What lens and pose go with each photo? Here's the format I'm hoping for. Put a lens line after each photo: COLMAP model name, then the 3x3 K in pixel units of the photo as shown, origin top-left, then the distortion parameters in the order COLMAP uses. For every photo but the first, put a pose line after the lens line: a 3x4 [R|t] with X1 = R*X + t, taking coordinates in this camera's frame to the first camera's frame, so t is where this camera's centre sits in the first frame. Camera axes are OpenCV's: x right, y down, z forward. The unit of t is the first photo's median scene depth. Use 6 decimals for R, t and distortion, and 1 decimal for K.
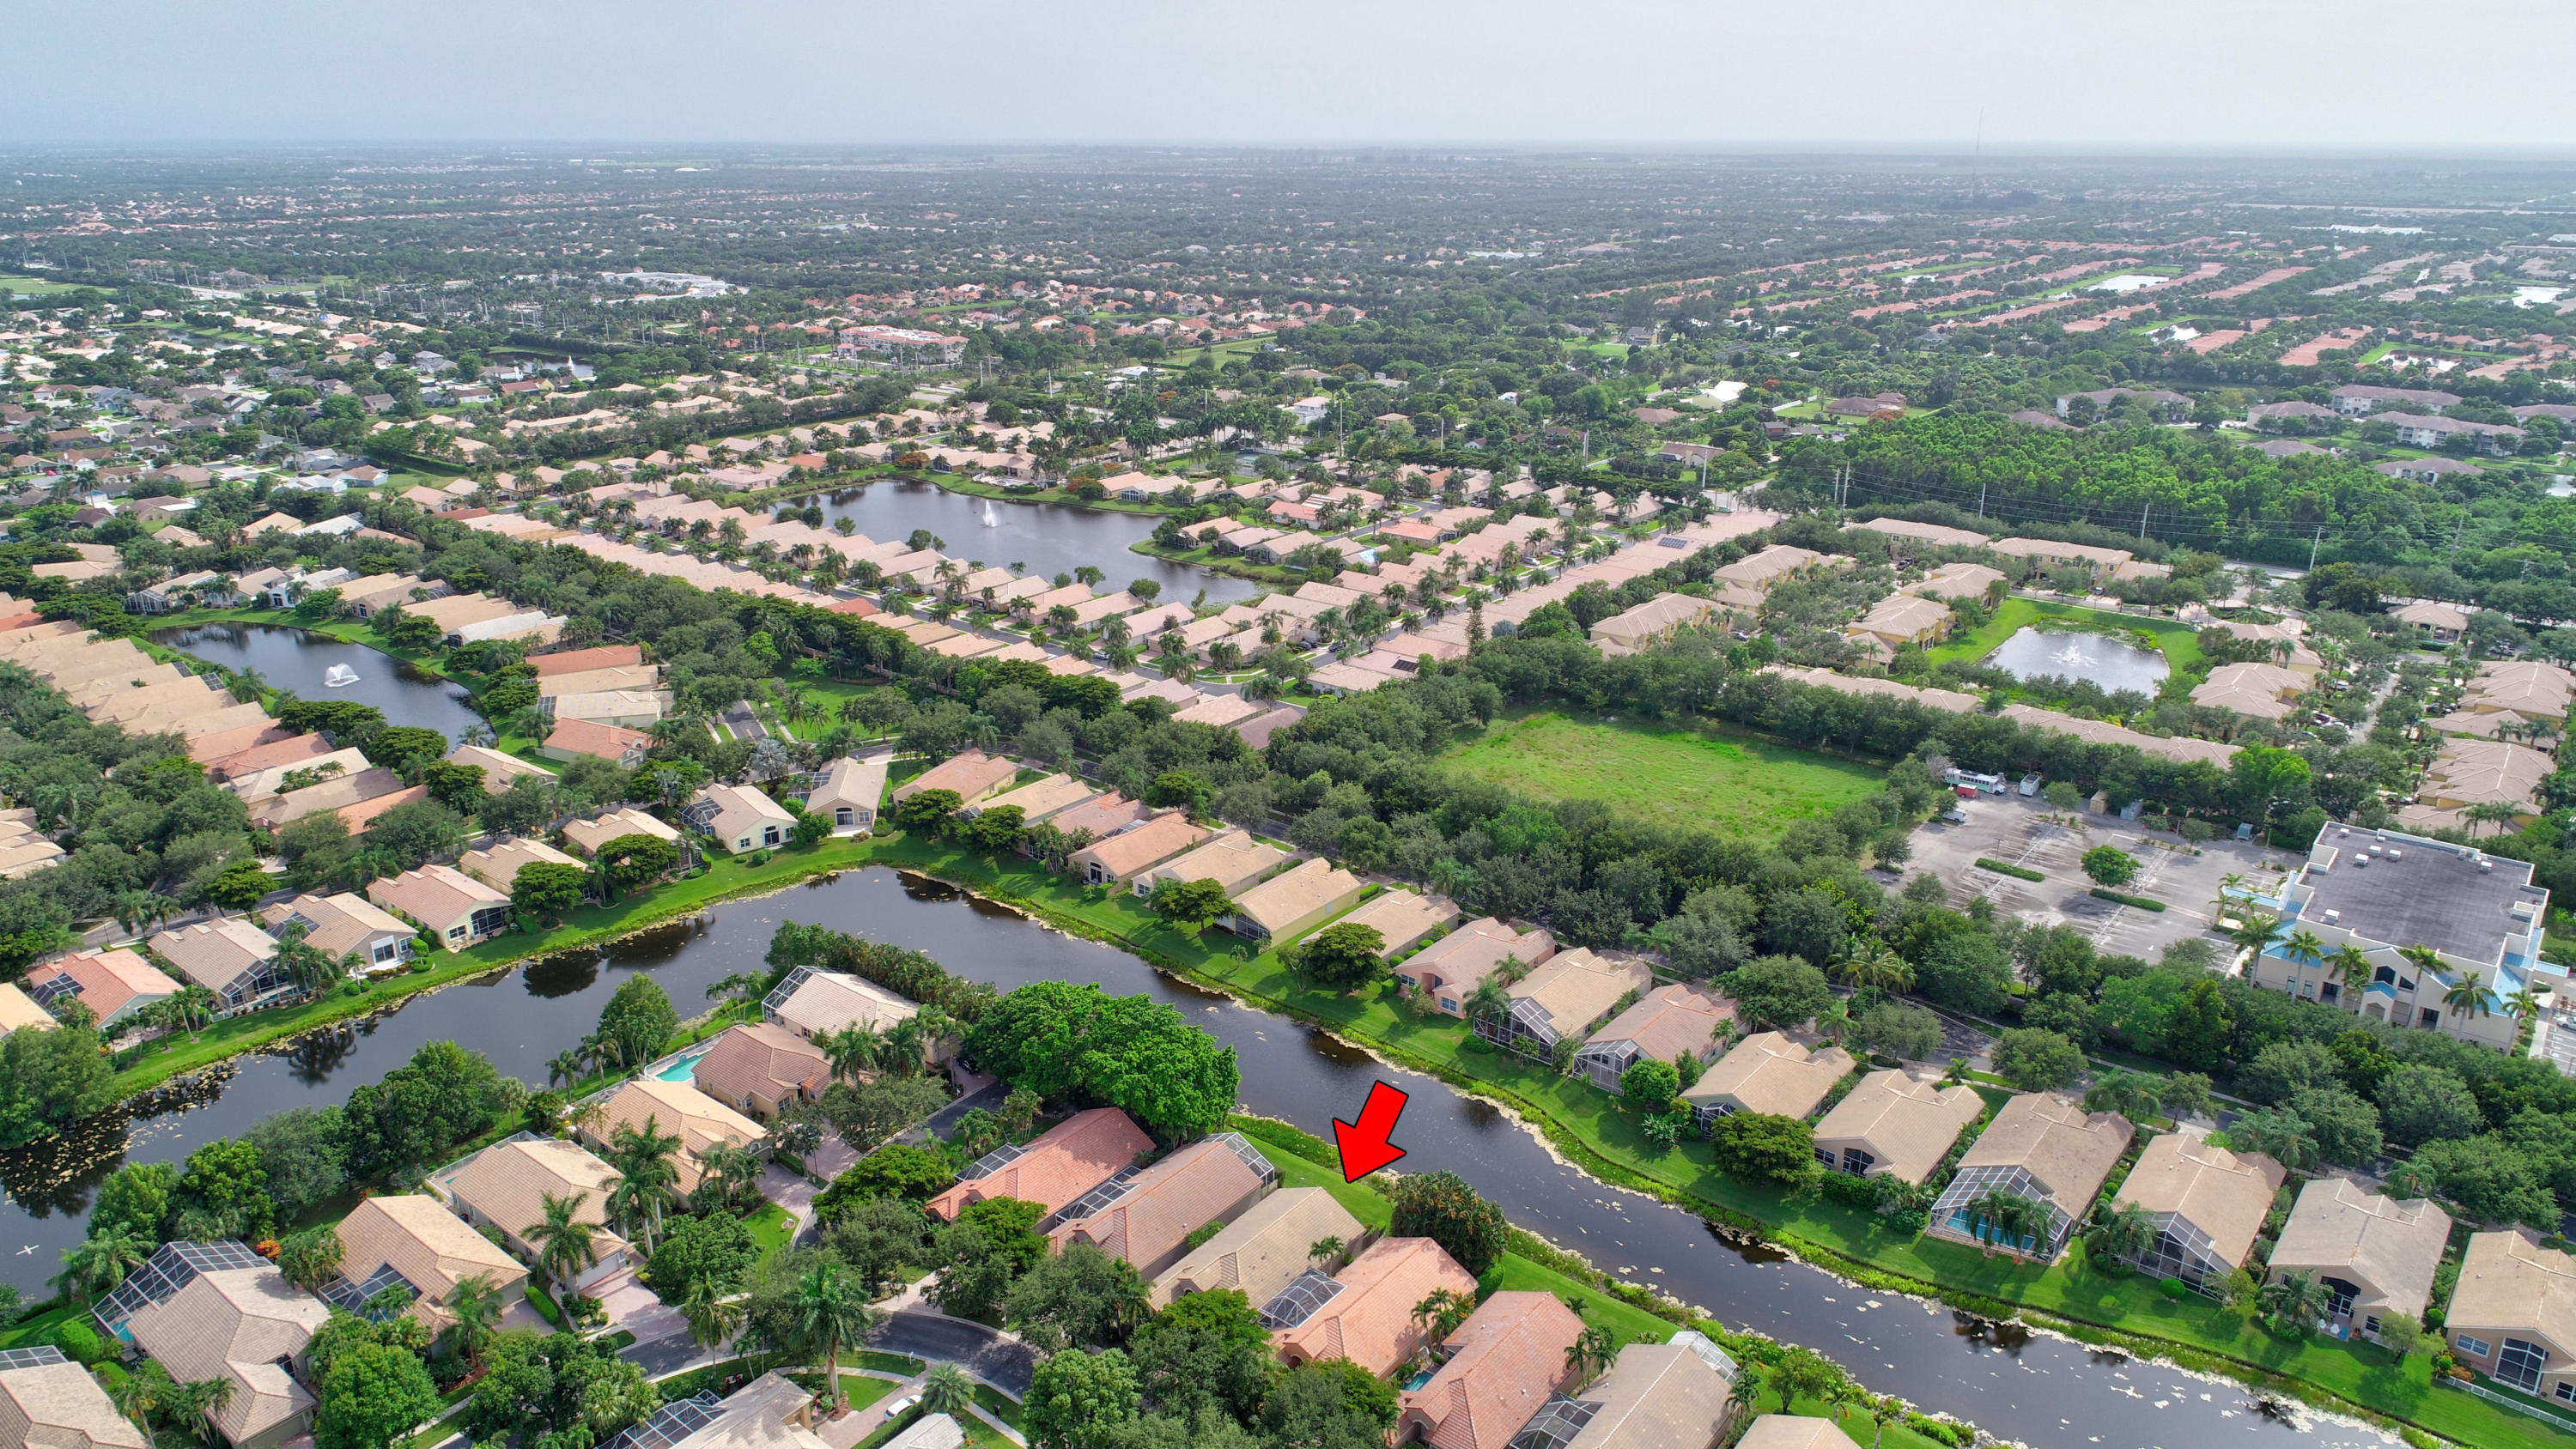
lens RADIAL K [[1720.8, 0, 1283.6], [0, 1720.8, 734.5], [0, 0, 1]] dist [0.000552, -0.004593]
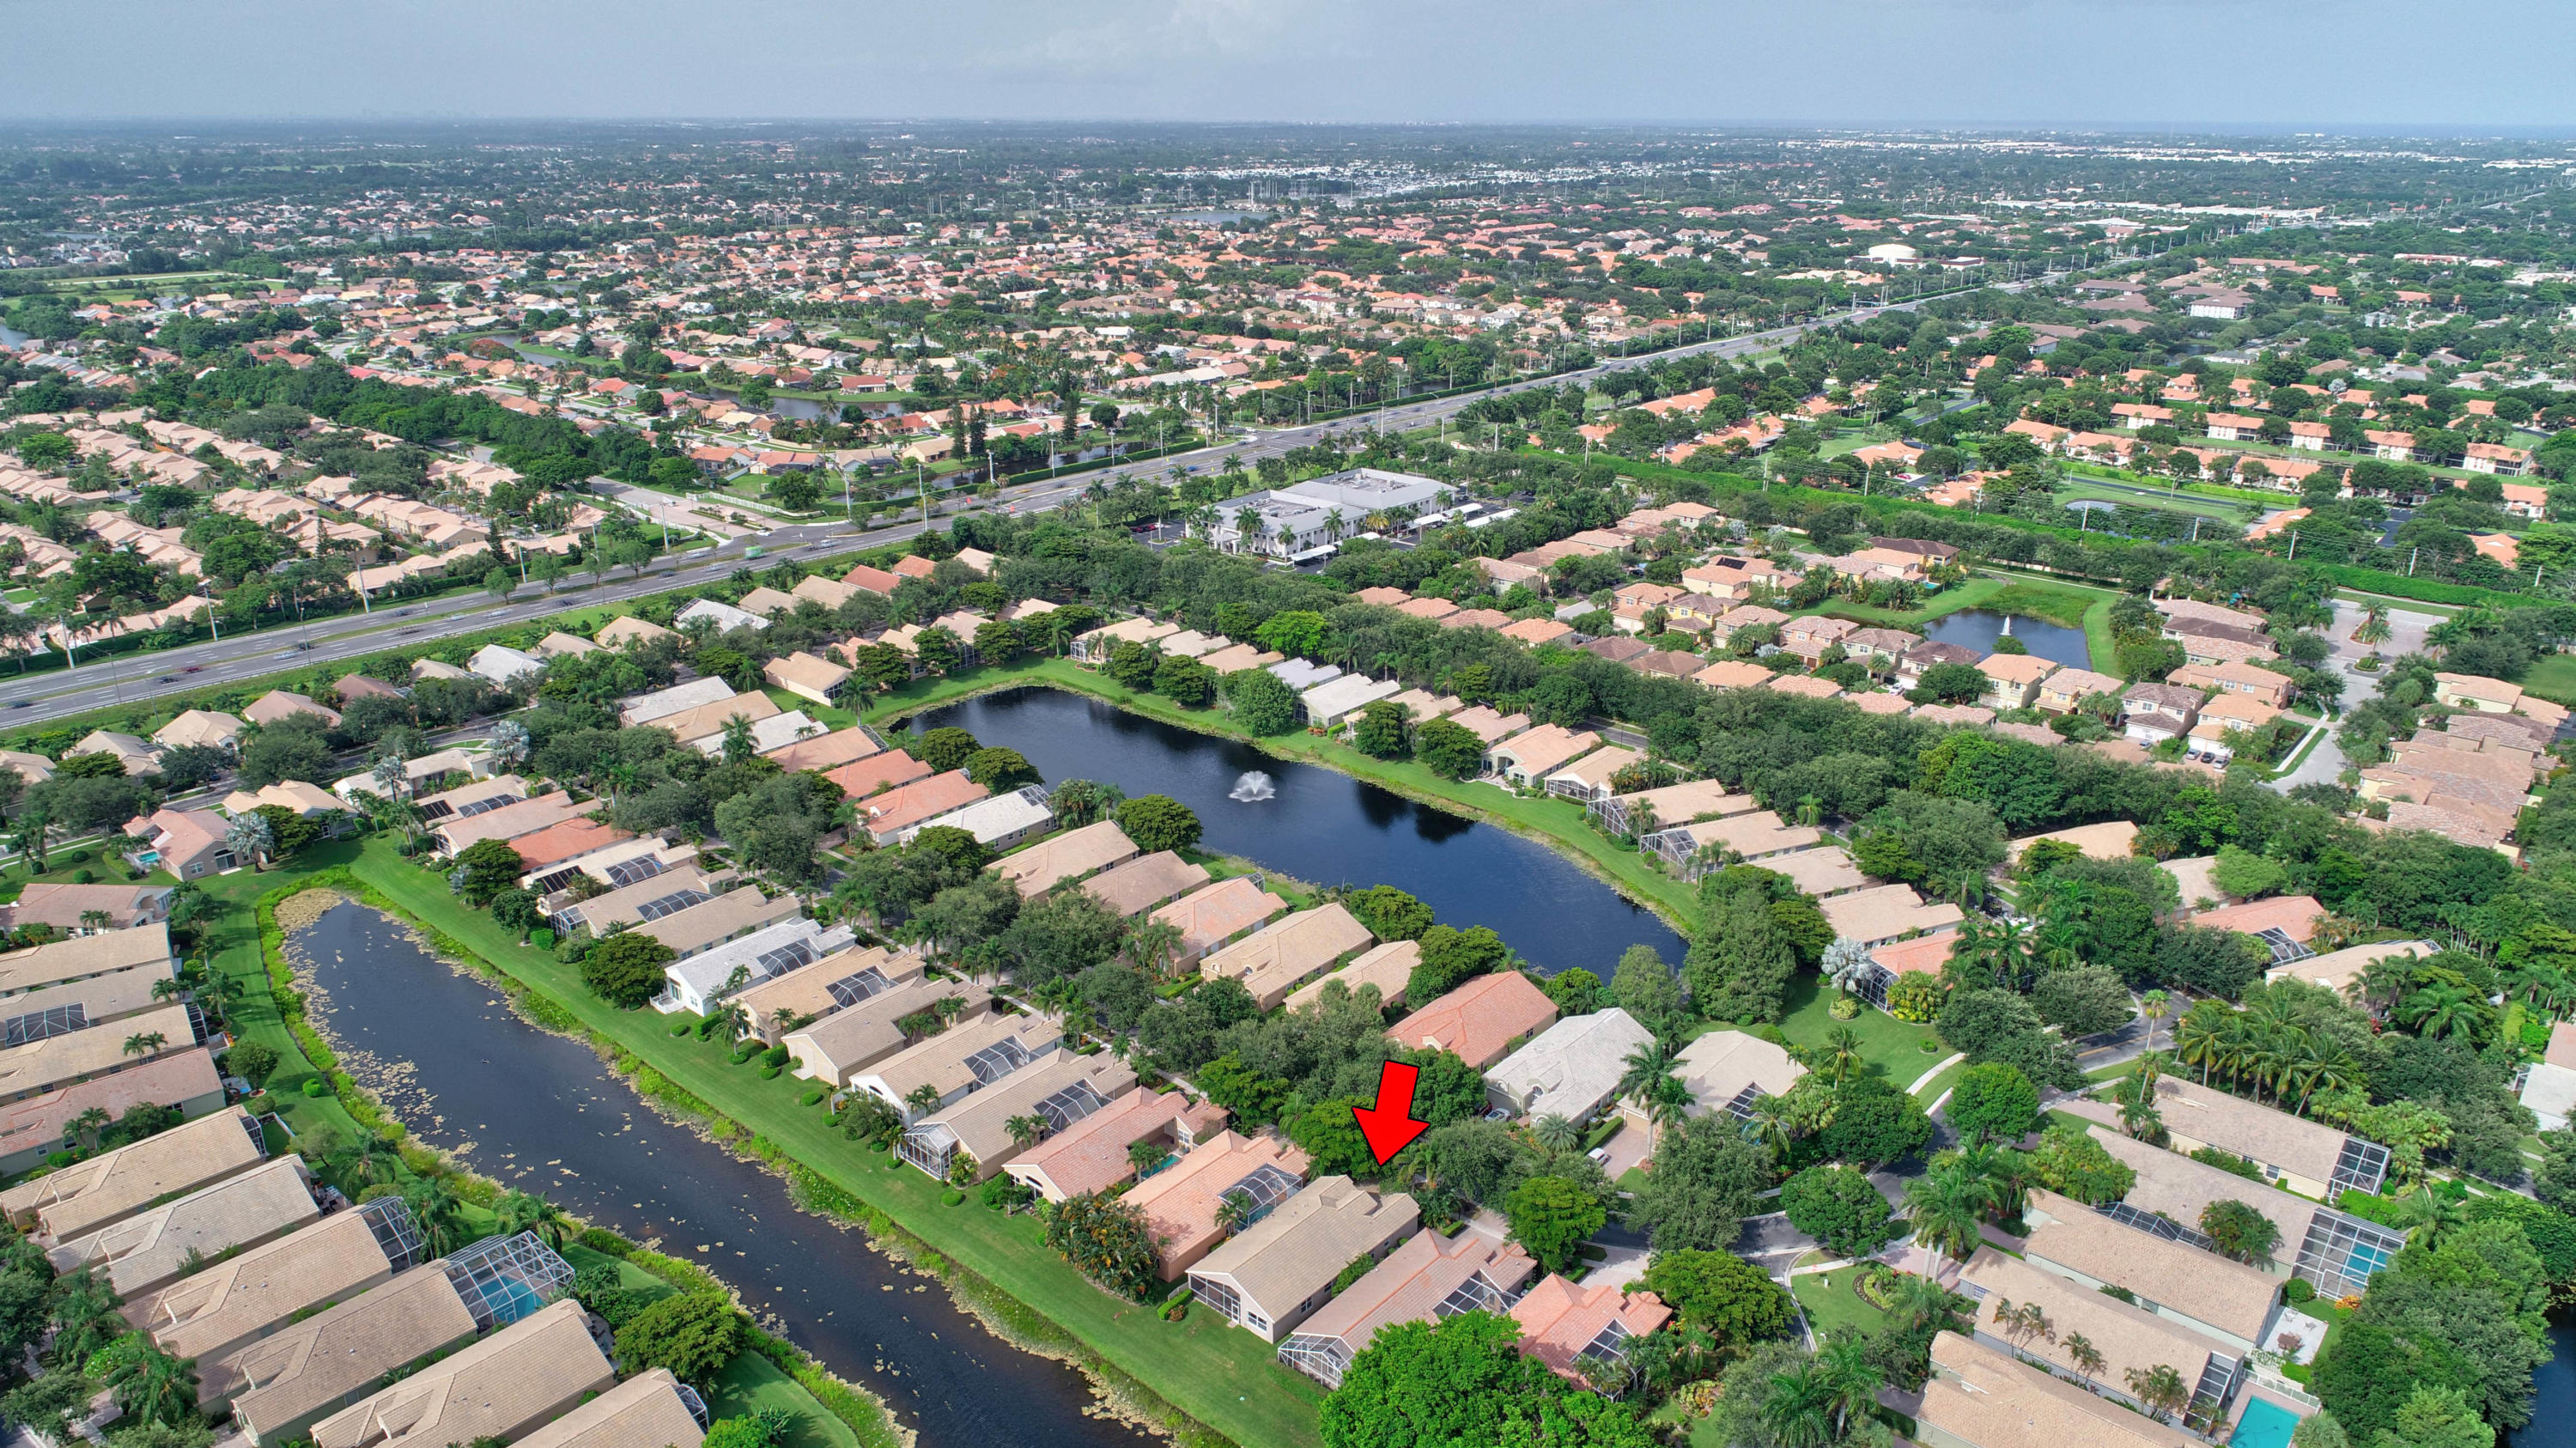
lens RADIAL K [[1721.2, 0, 1287.8], [0, 1721.2, 711.2], [0, 0, 1]] dist [0.000552, -0.004593]
pose [[-0.999366, -0.015299, 0.032144, -0.022555], [0.008199, 0.779742, 0.626047, -0.380021], [-0.034642, 0.625914, -0.779123, 1.077221]]
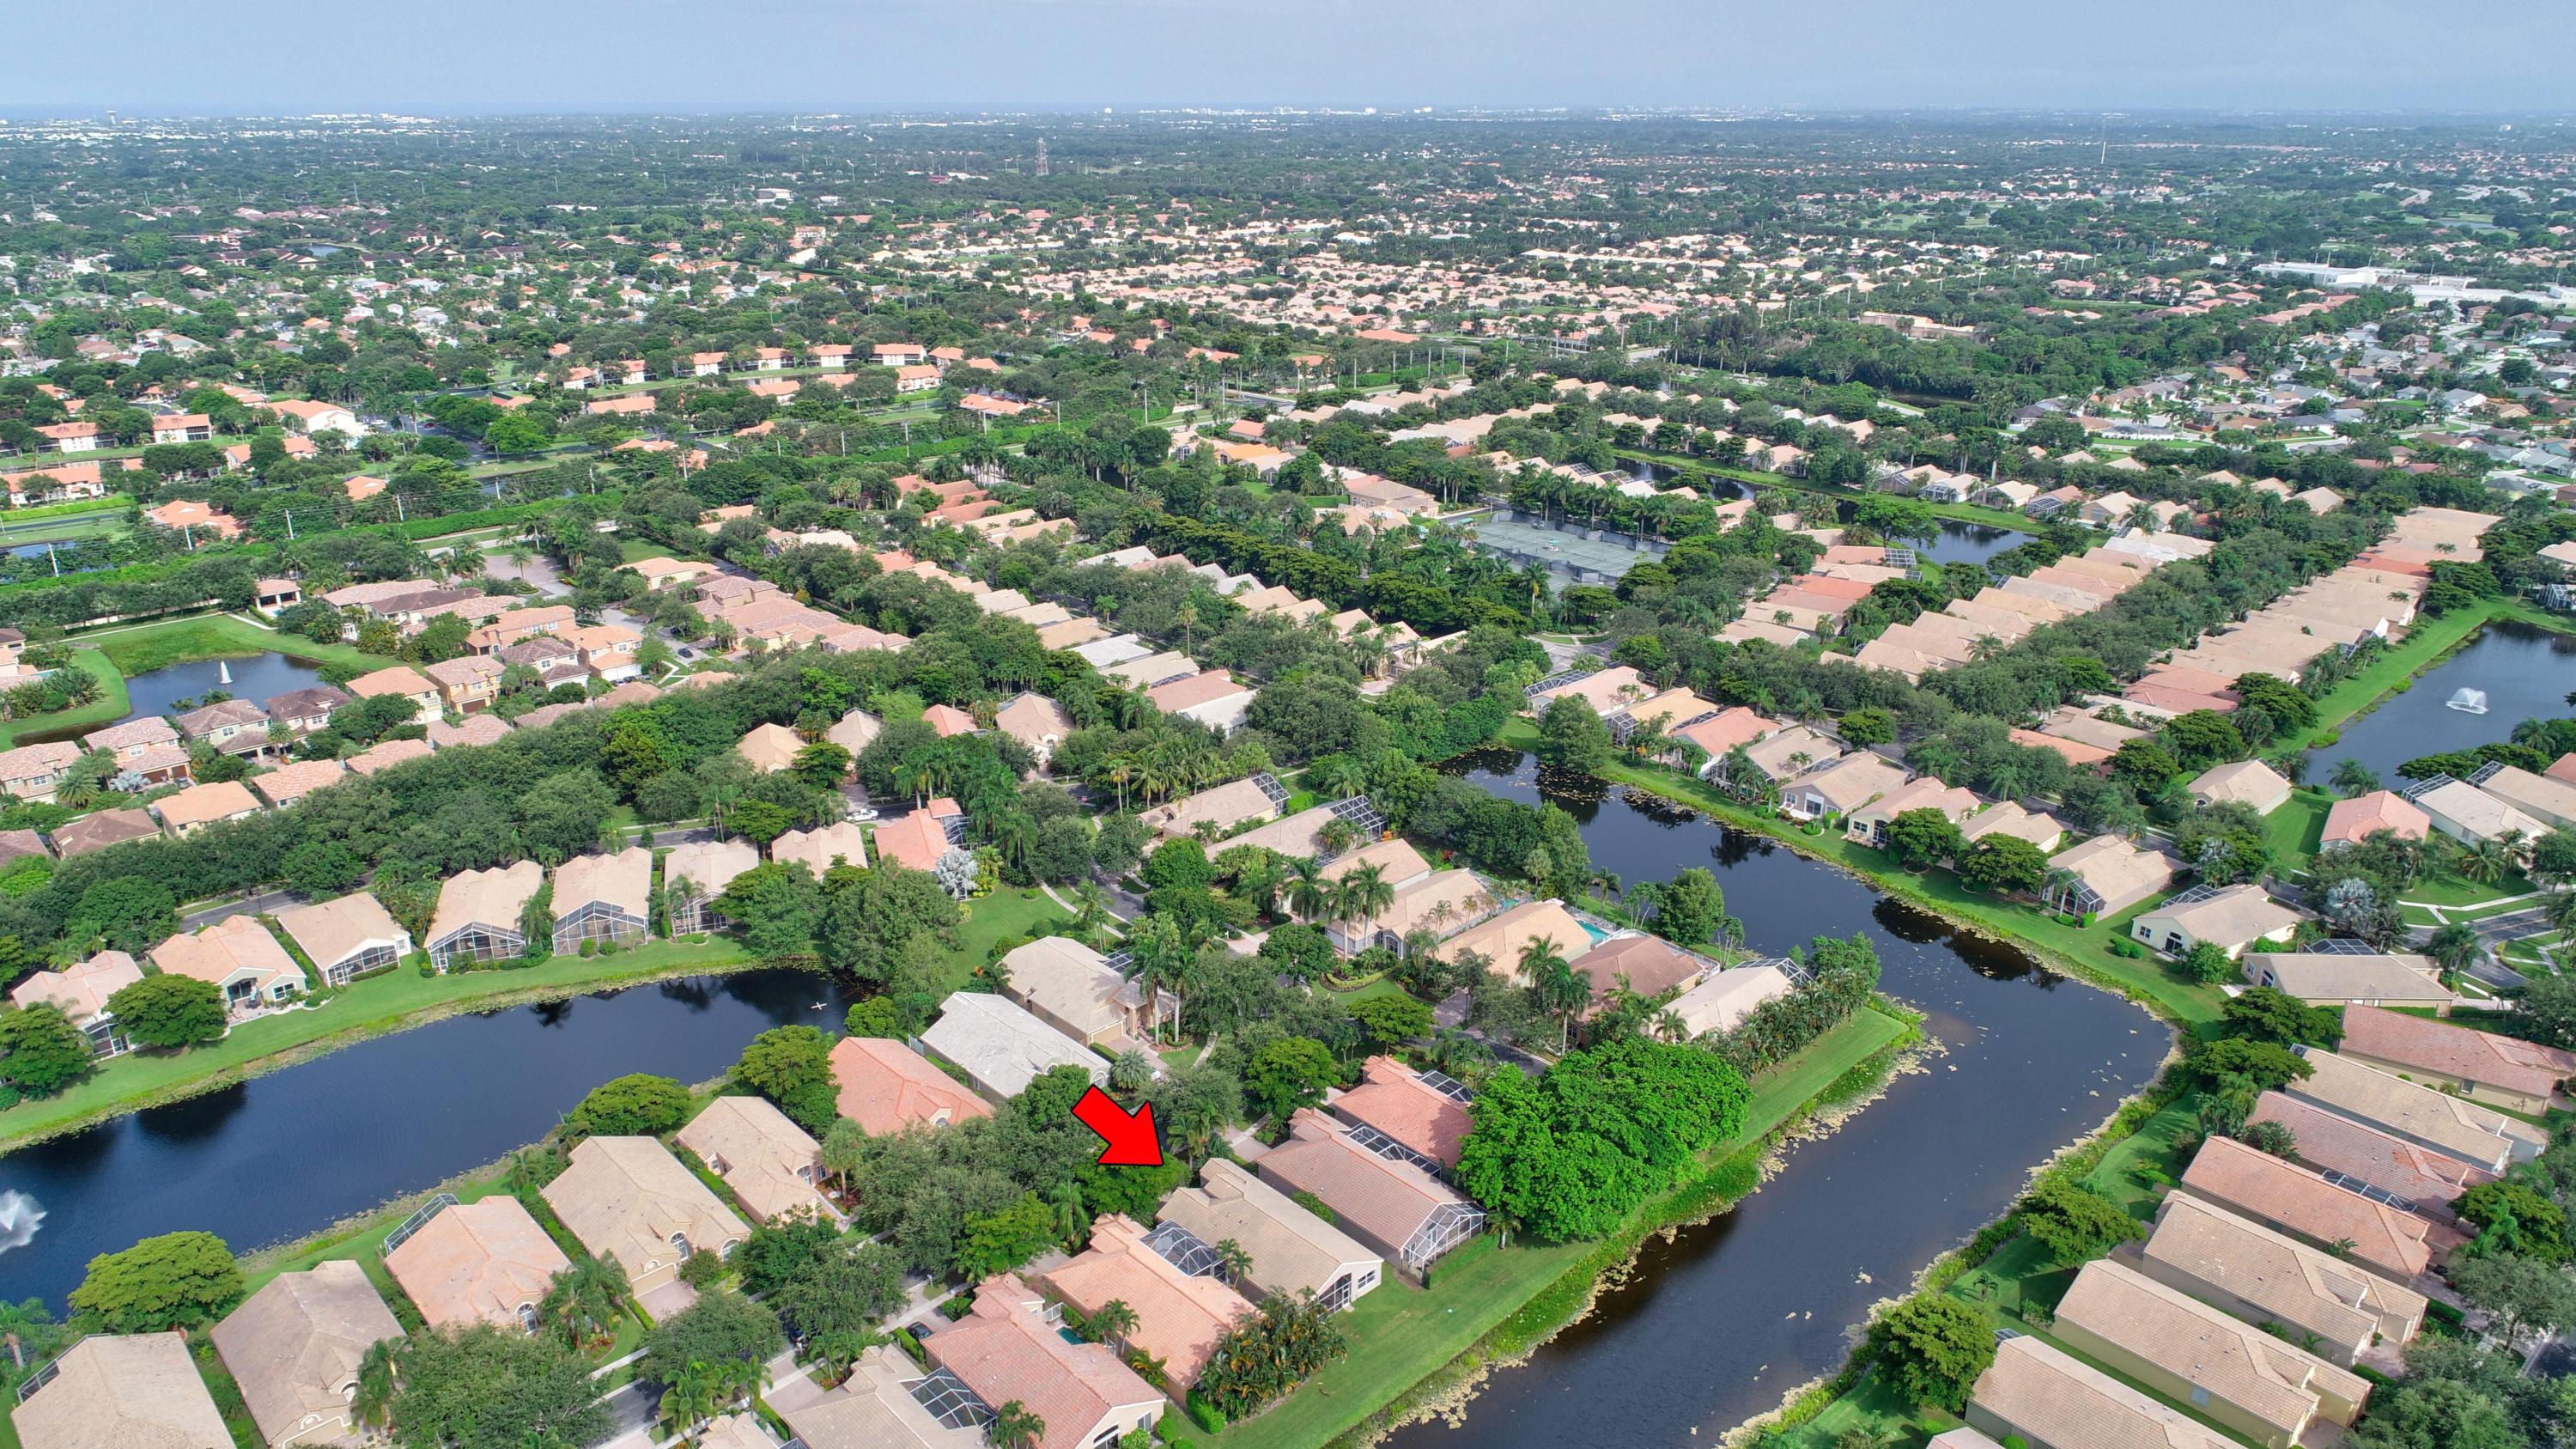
lens RADIAL K [[1721.3, 0, 1287.9], [0, 1721.3, 718.0], [0, 0, 1]] dist [0.000552, -0.004593]
pose [[-0.138622, 0.336931, -0.931269, 0.545358], [-0.330823, 0.870576, 0.364217, -0.215462], [0.933456, 0.358574, -0.009216, 0.622839]]
